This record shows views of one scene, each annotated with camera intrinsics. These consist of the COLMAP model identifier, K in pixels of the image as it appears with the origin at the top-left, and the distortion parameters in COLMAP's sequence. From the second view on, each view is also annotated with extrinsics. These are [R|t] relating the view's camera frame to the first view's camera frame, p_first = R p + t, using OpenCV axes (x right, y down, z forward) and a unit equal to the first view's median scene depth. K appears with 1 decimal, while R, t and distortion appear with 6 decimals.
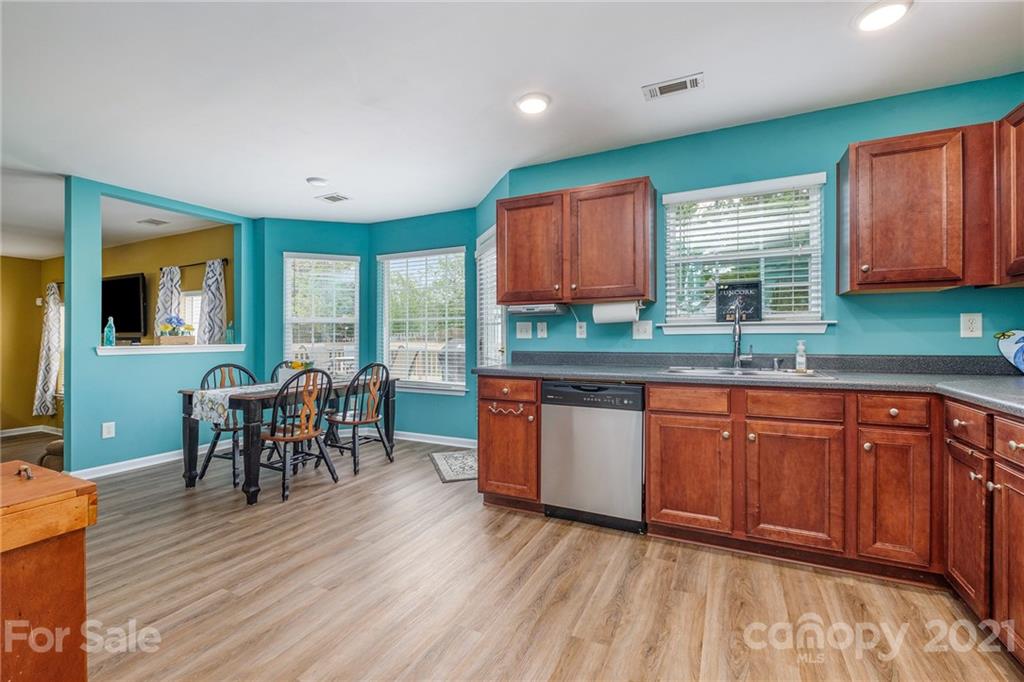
lens RADIAL K [[447.4, 0, 508.9], [0, 447.4, 326.3], [0, 0, 1]] dist [-0.007880, -0.000672]
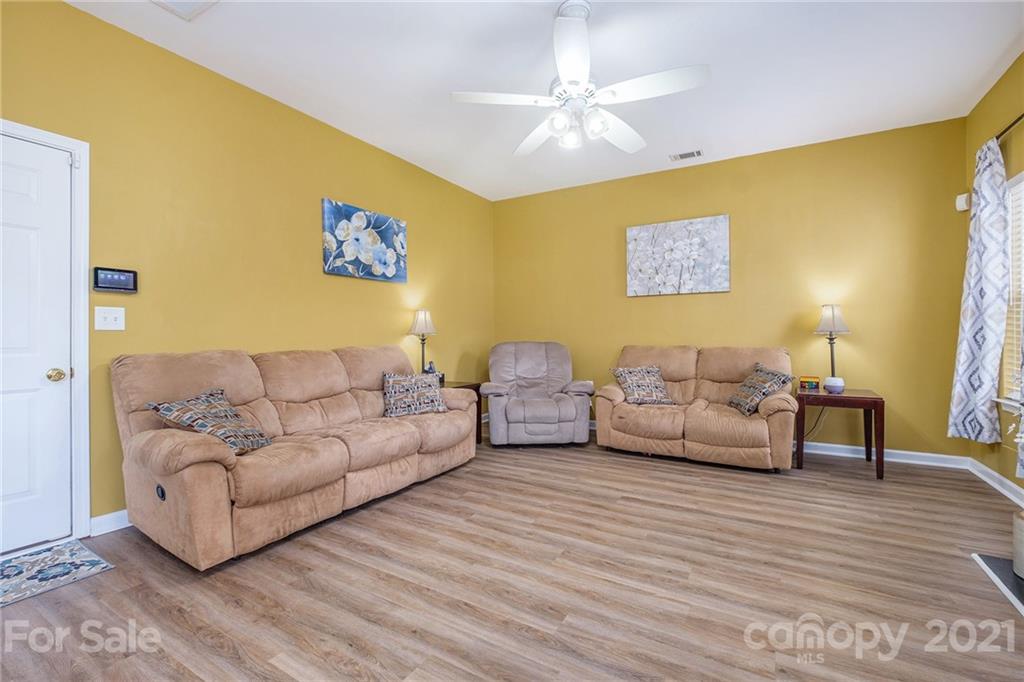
lens RADIAL K [[447.4, 0, 509.0], [0, 447.4, 339.1], [0, 0, 1]] dist [-0.007880, -0.000672]
pose [[-0.070970, 0.015960, -0.997351, -1.132144], [0.025245, 0.999580, 0.014199, 0.157337], [0.997159, -0.024171, -0.071343, 1.126834]]
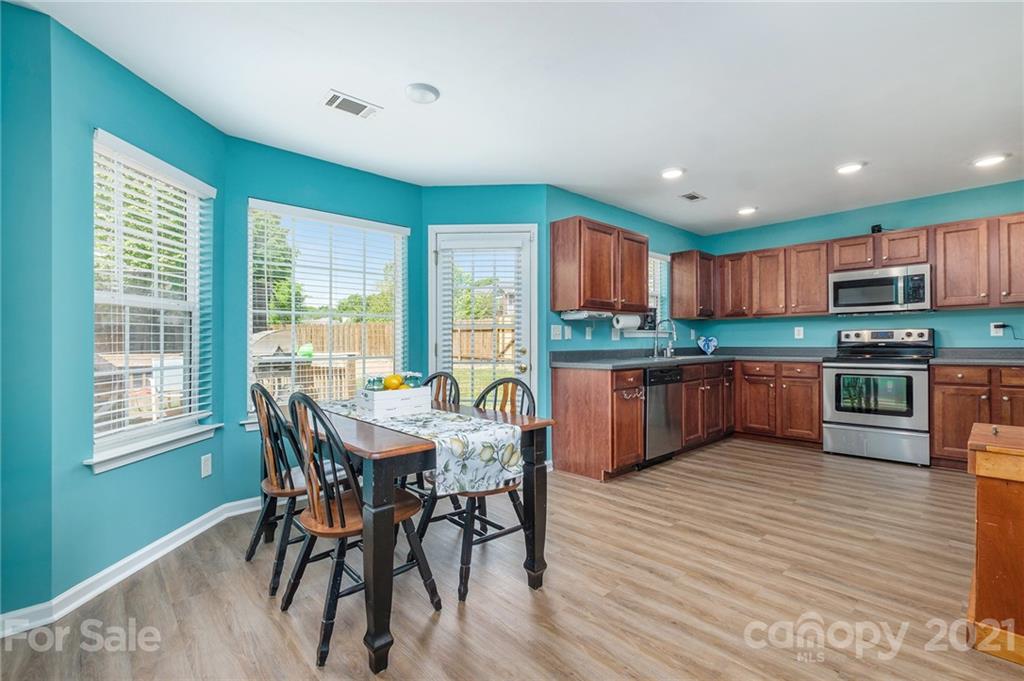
lens RADIAL K [[447.4, 0, 511.3], [0, 447.4, 342.8], [0, 0, 1]] dist [-0.007880, -0.000672]
pose [[0.370027, 0.004673, 0.929009, -1.040151], [-0.009763, 0.999952, -0.001141, 0.035558], [-0.928970, -0.008648, 0.370055, 0.685530]]
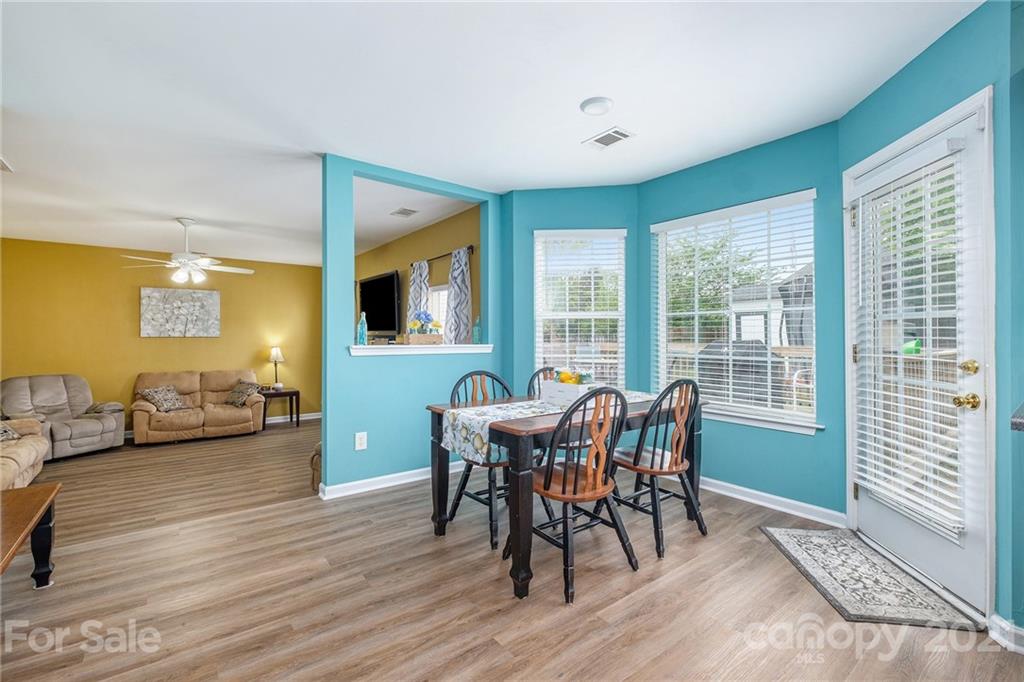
lens RADIAL K [[447.4, 0, 511.8], [0, 447.4, 329.6], [0, 0, 1]] dist [-0.007880, -0.000672]
pose [[0.899787, 0.001141, -0.436328, -0.265521], [0.001618, 0.999981, 0.005953, 0.009664], [0.436327, -0.006062, 0.899768, 0.359783]]
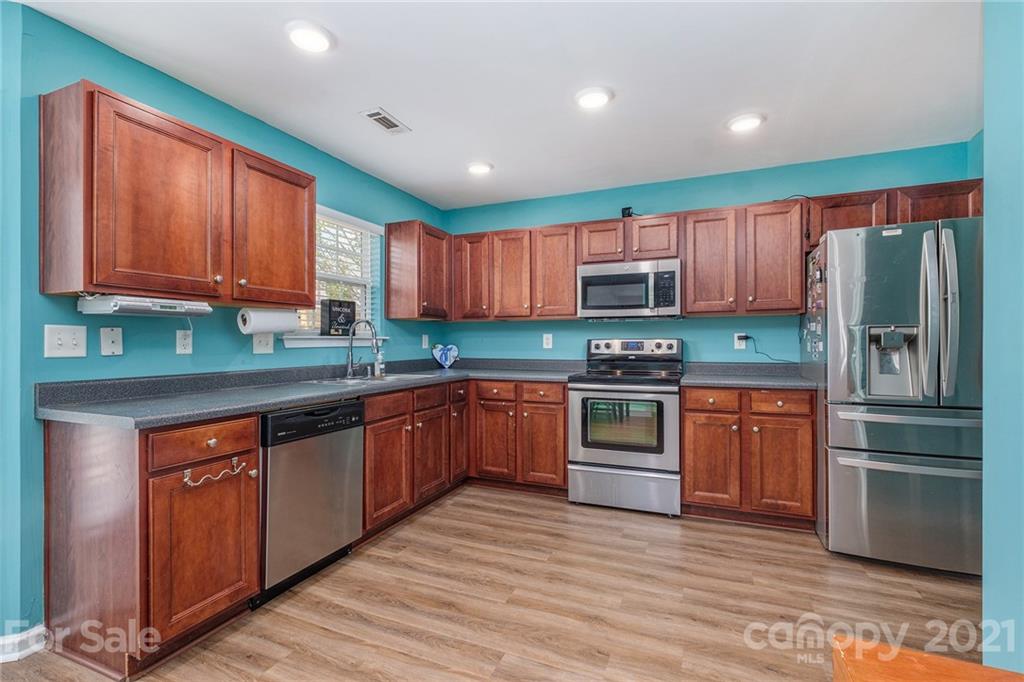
lens RADIAL K [[447.4, 0, 518.2], [0, 447.4, 340.2], [0, 0, 1]] dist [-0.007880, -0.000672]
pose [[-0.061159, 0.011839, 0.998058, -0.506919], [-0.013389, 0.999830, -0.012680, 0.006259], [-0.998038, -0.014138, -0.060990, 0.506243]]
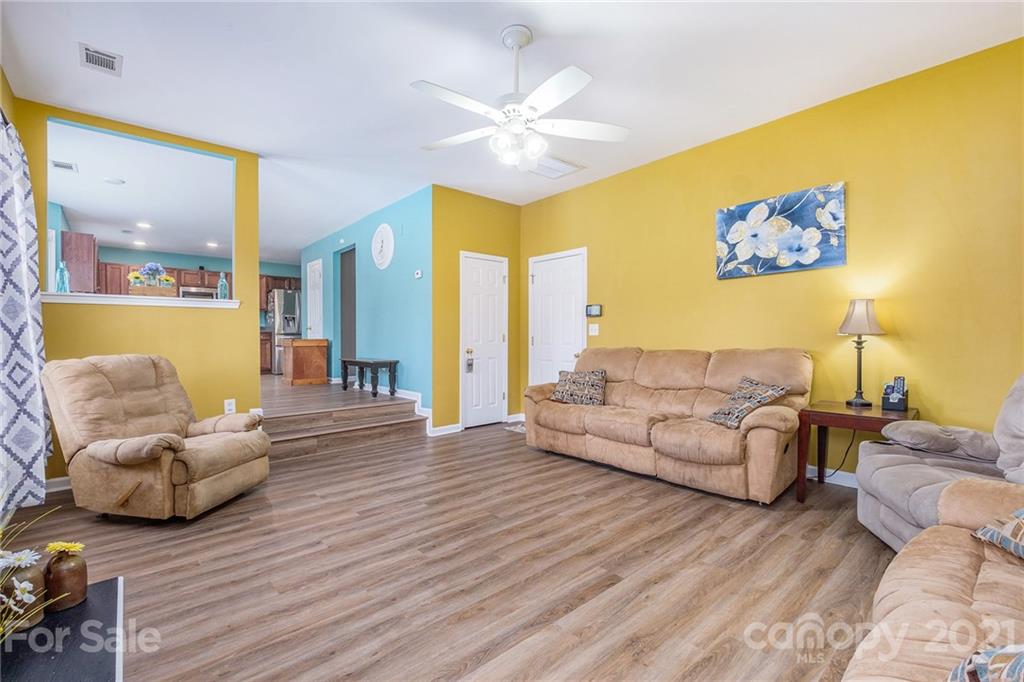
lens RADIAL K [[447.4, 0, 514.1], [0, 447.4, 346.7], [0, 0, 1]] dist [-0.007880, -0.000672]
pose [[-0.928760, 0.008704, 0.370580, -2.078076], [0.007309, 0.999960, -0.005170, 0.178607], [-0.370610, -0.002093, -0.928786, 1.859892]]
